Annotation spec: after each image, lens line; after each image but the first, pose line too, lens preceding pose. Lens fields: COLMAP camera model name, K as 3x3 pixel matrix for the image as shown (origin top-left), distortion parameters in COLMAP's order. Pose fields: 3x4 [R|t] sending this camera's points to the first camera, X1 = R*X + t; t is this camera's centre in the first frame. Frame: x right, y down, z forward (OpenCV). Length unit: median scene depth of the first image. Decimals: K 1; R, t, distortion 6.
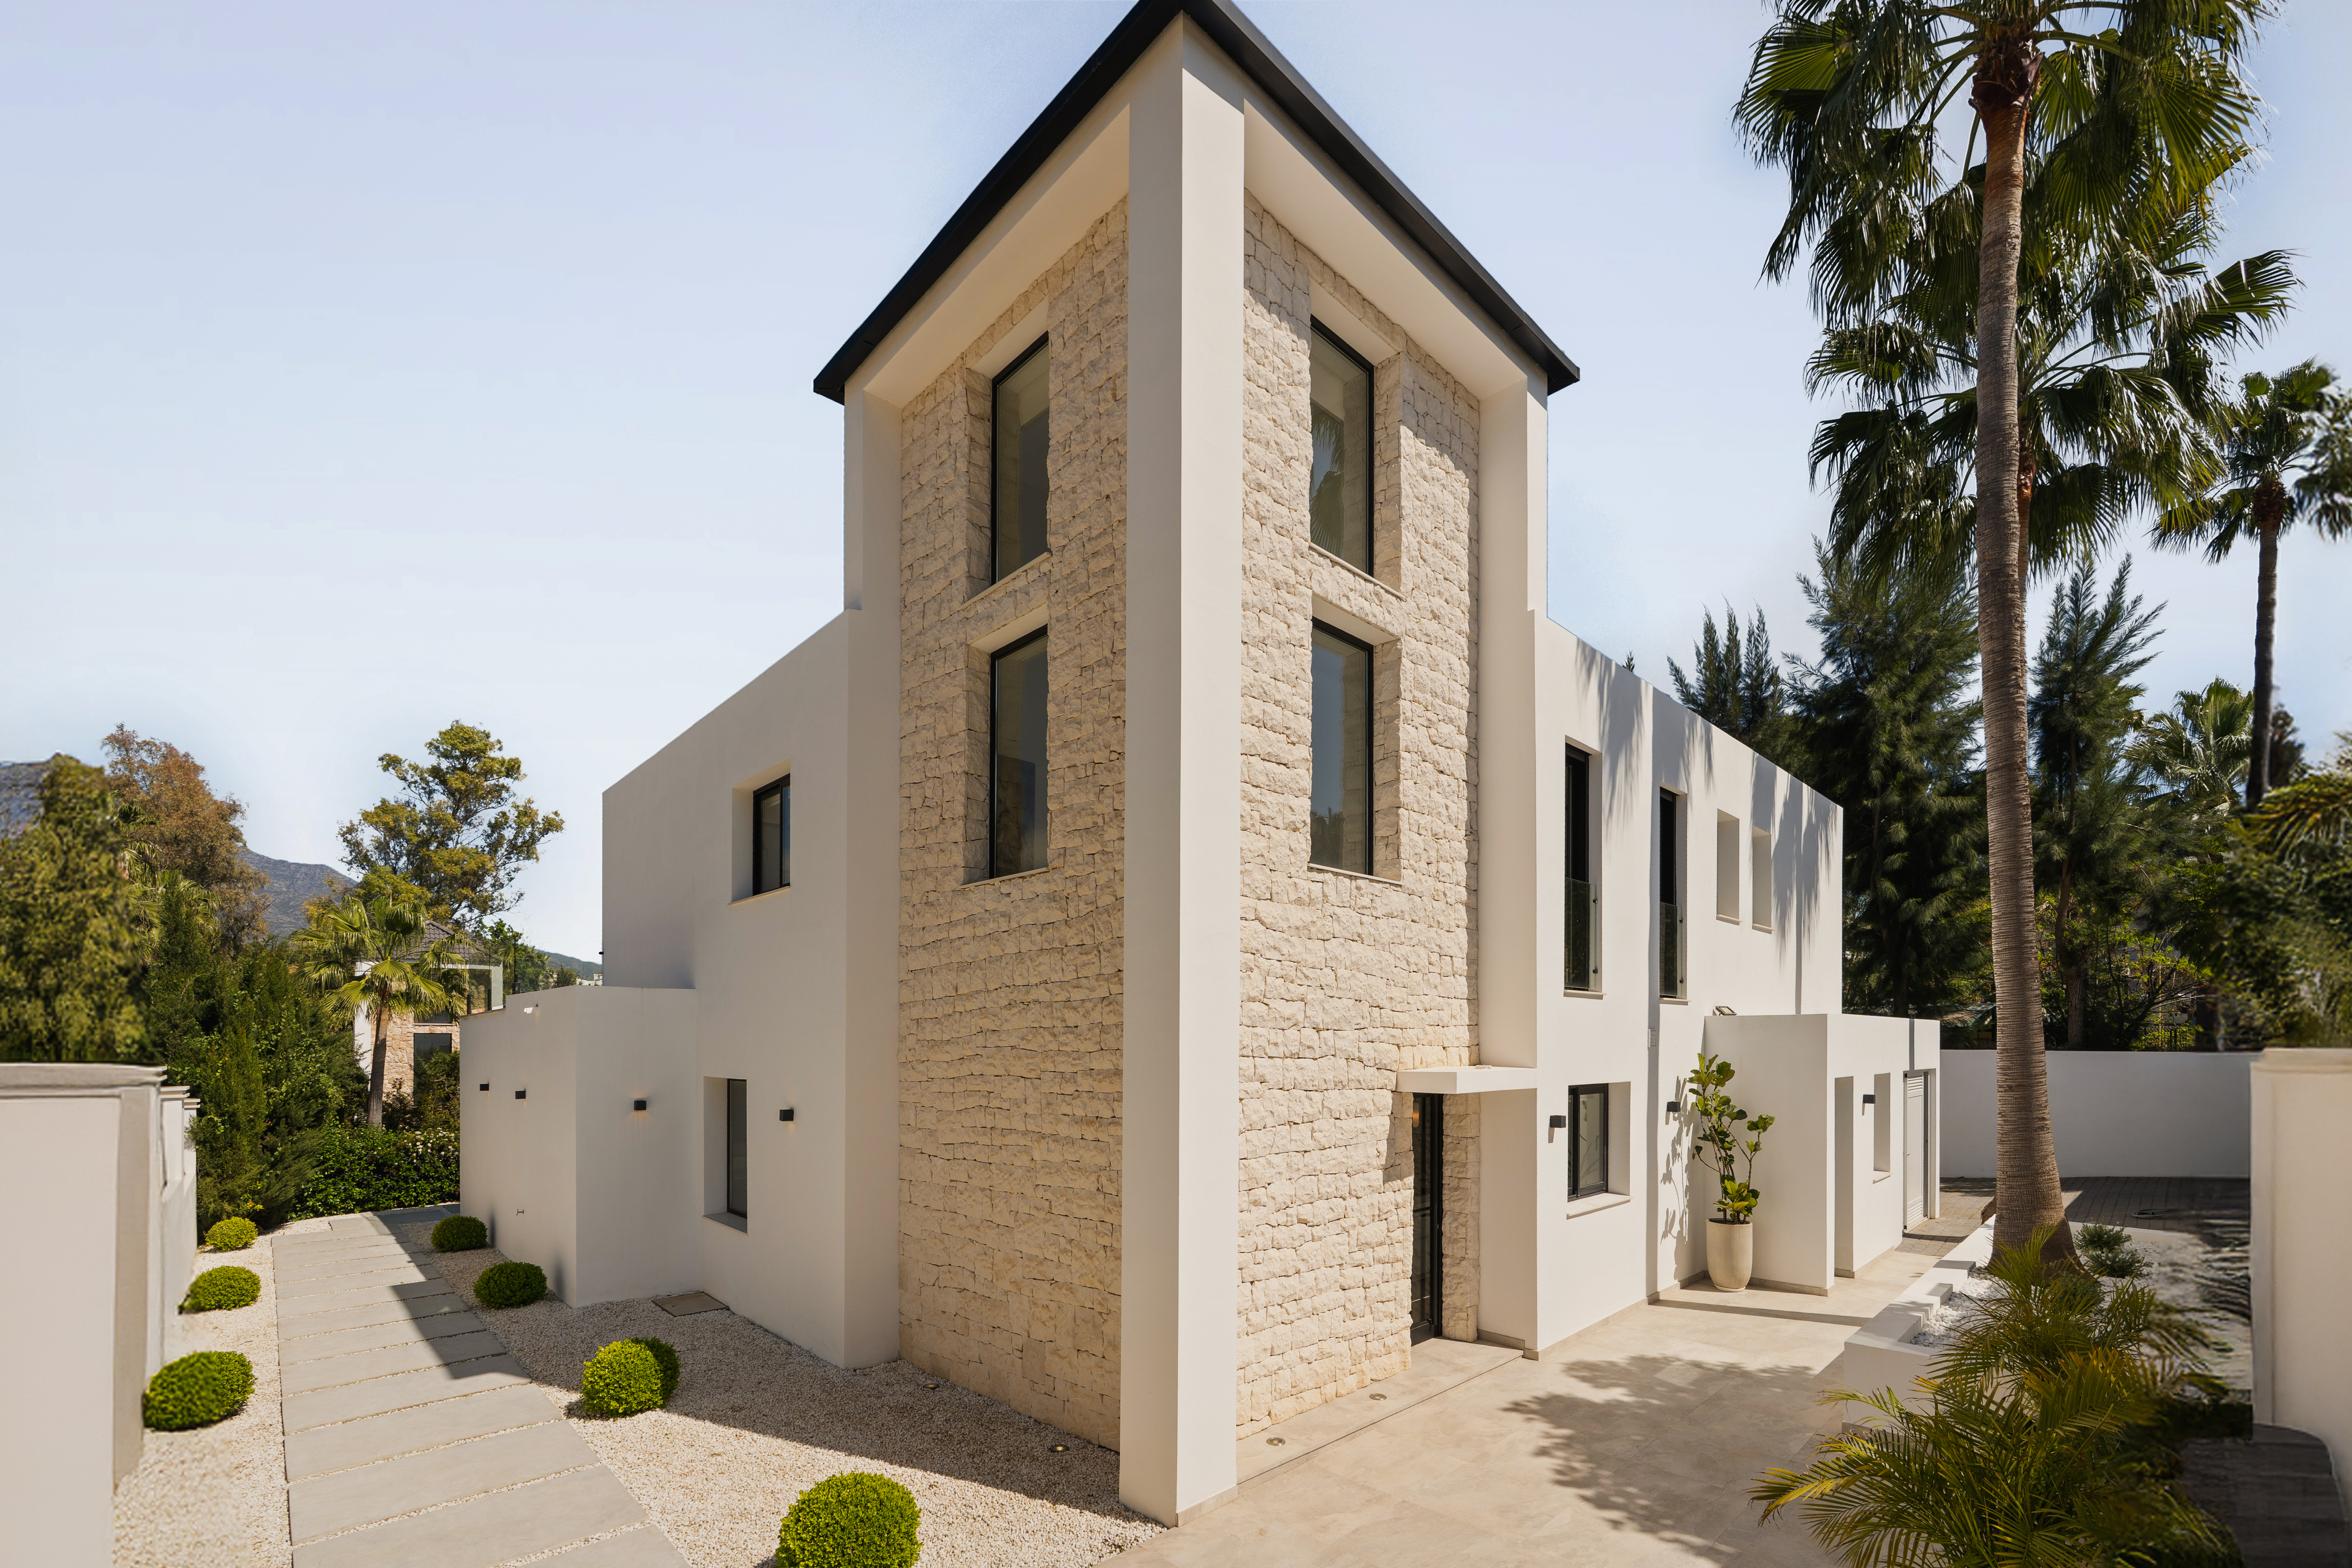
lens RADIAL K [[979.3, 0, 1190.7], [0, 979.3, 944.2], [0, 0, 1]] dist [-0.005296, -0.000291]
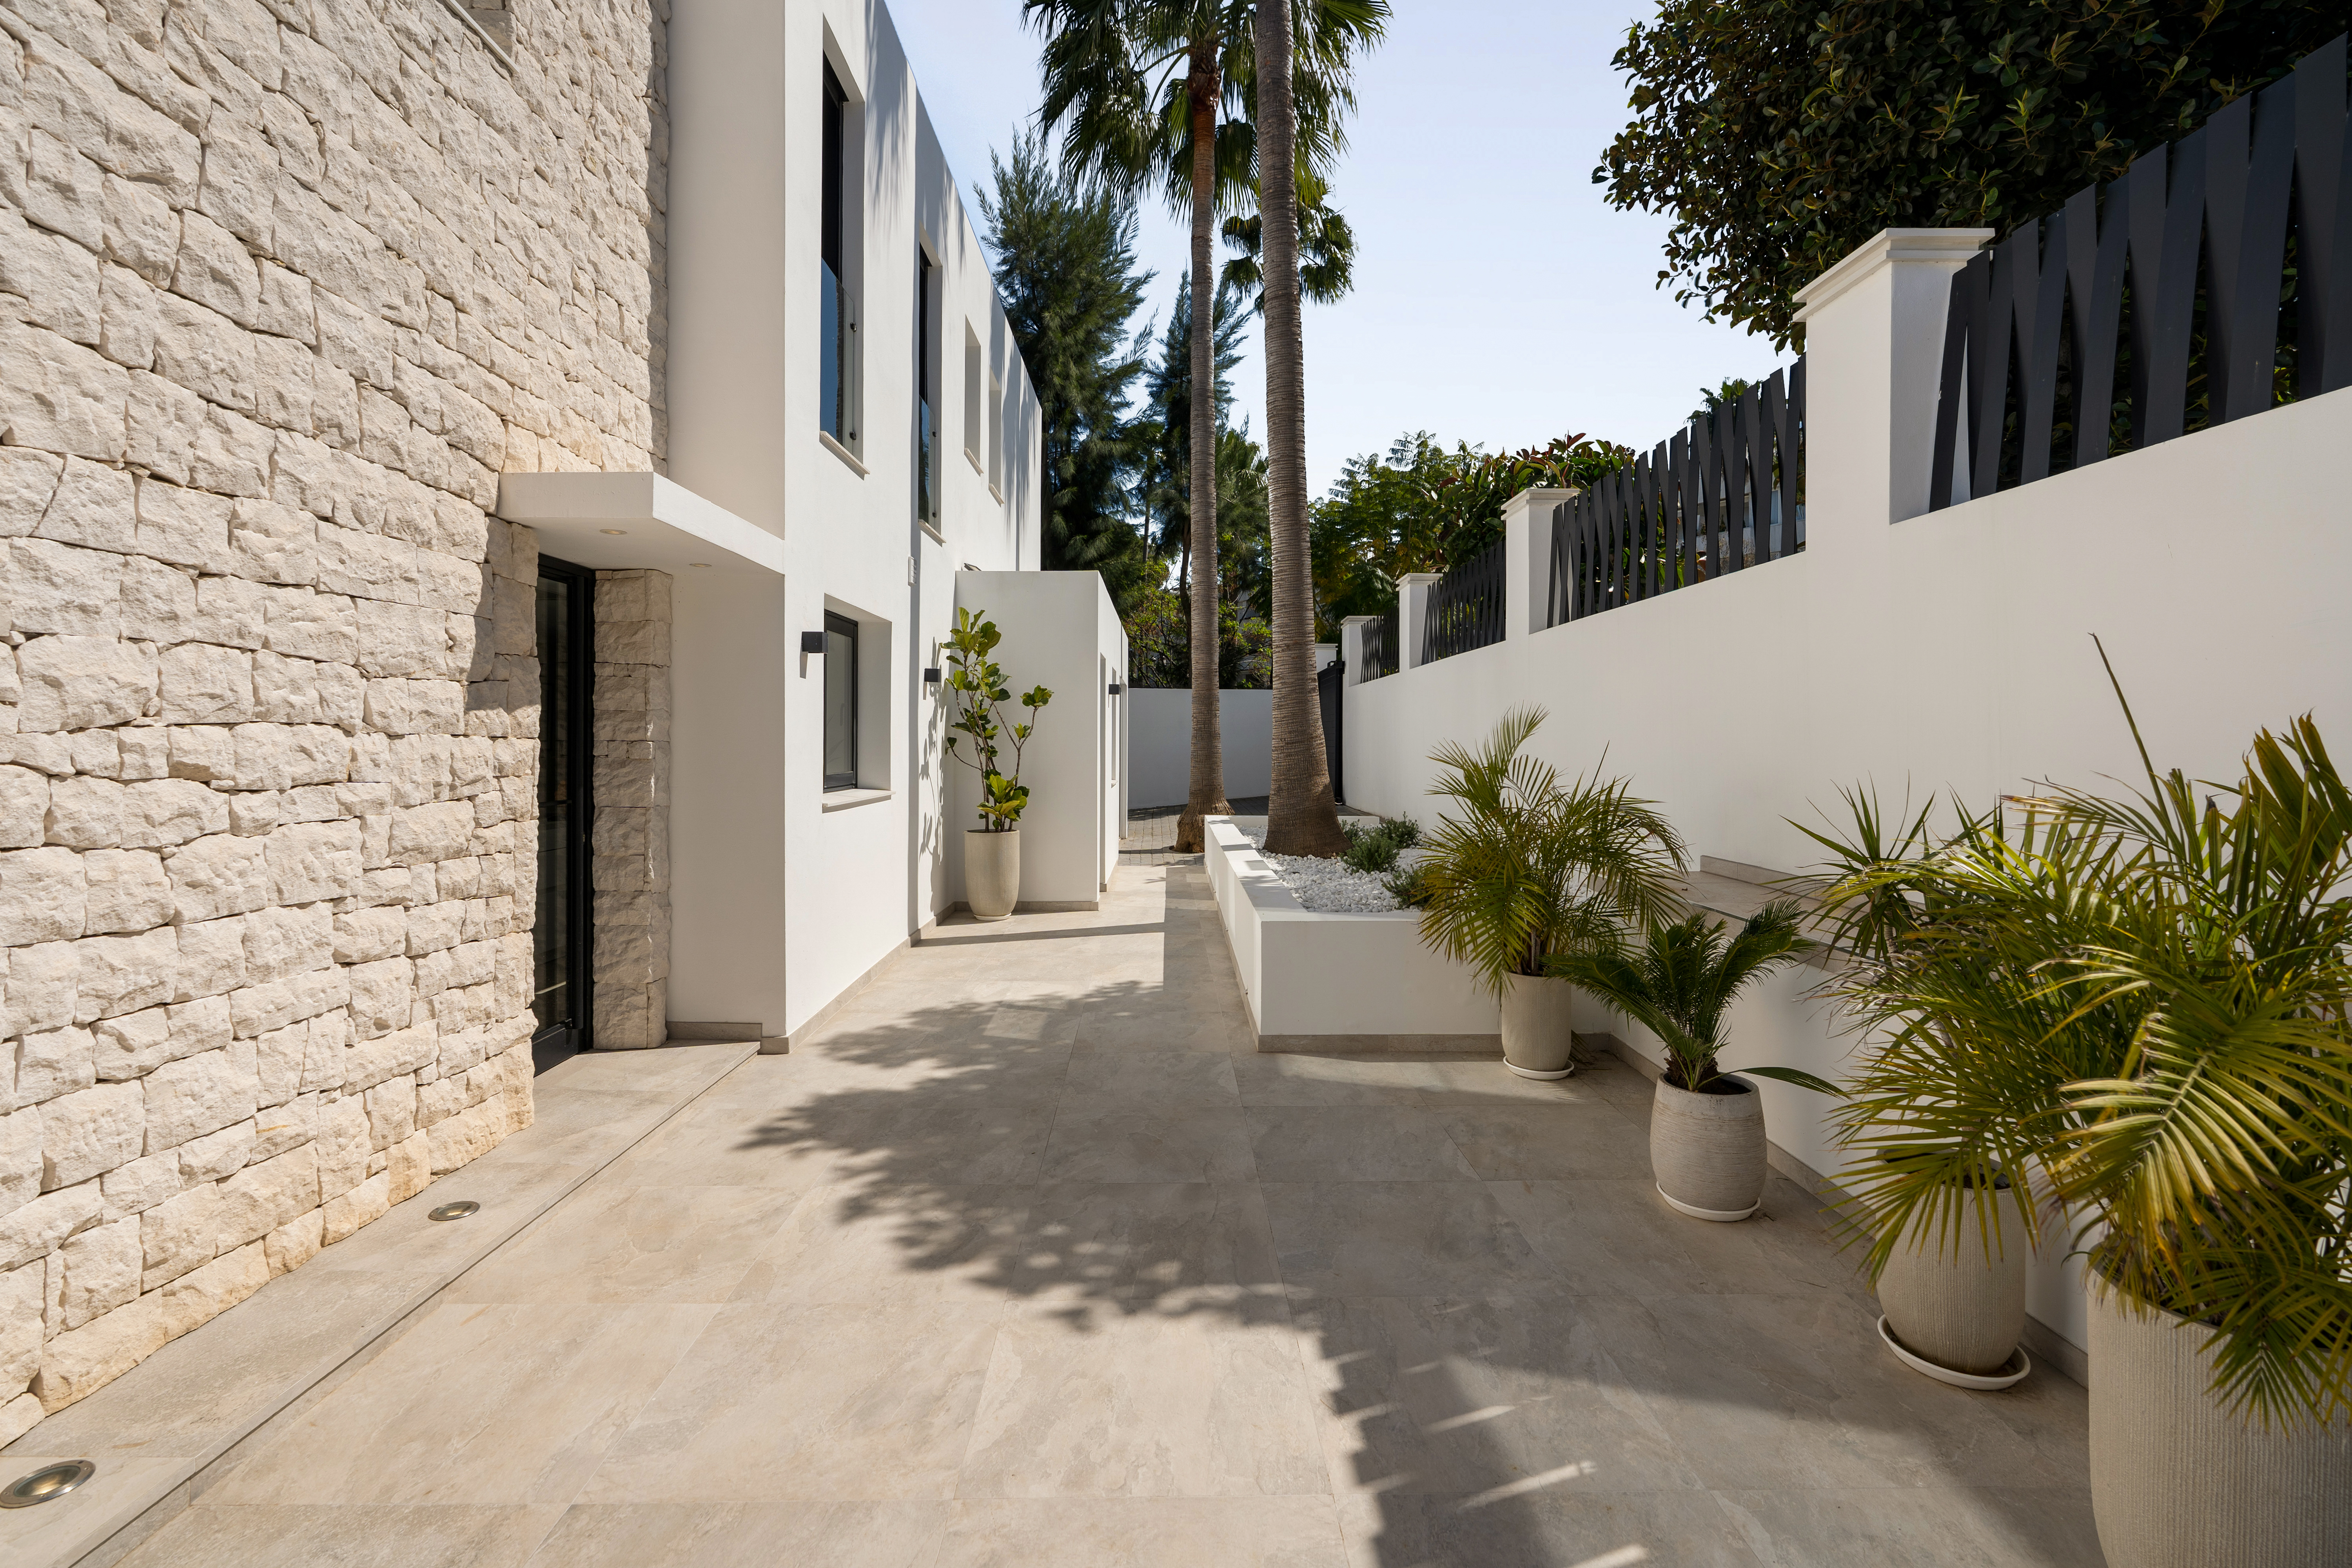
lens RADIAL K [[1070.6, 0, 1167.7], [0, 1070.6, 765.2], [0, 0, 1]] dist [-0.003878, 0.000757]
pose [[0.690700, -0.016781, 0.722947, 0.072271], [-0.067236, 0.993910, 0.087307, 0.201332], [-0.720009, -0.108911, 0.685365, 0.458261]]
